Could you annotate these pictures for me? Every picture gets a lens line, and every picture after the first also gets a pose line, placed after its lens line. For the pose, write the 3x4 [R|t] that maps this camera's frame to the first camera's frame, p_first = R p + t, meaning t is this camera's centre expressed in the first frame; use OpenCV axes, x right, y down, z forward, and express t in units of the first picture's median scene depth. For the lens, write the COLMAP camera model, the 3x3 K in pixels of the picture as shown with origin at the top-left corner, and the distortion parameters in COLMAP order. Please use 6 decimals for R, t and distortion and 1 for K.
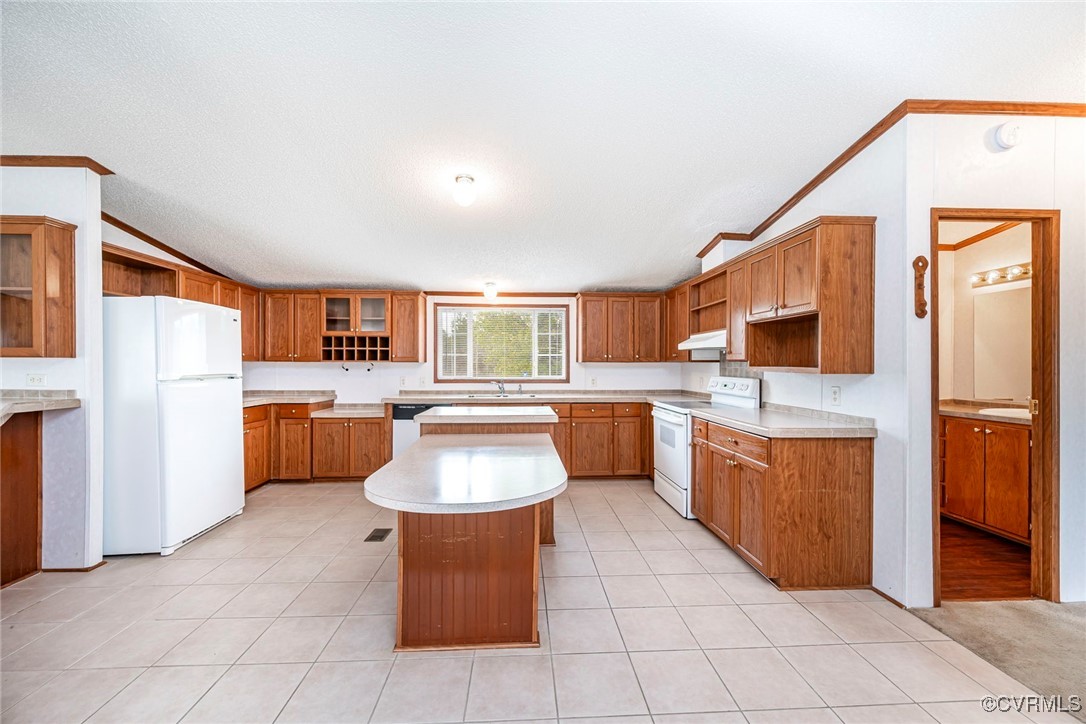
lens RADIAL K [[425.1, 0, 543.0], [0, 425.1, 362.0], [0, 0, 1]] dist [-0.000563, -0.000075]
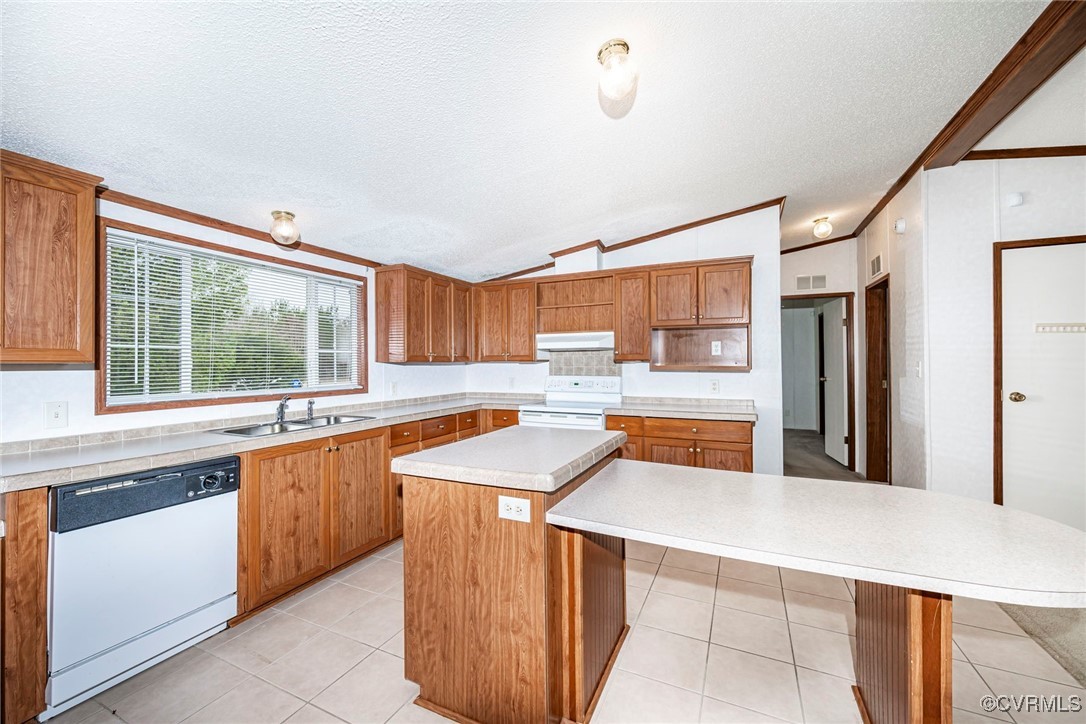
lens RADIAL K [[425.1, 0, 543.0], [0, 425.1, 362.0], [0, 0, 1]] dist [-0.000563, -0.000075]
pose [[0.473575, 0.001224, 0.880752, -0.462675], [0.003104, 0.999991, -0.003059, 0.002237], [-0.880748, 0.004182, 0.473567, 0.499902]]
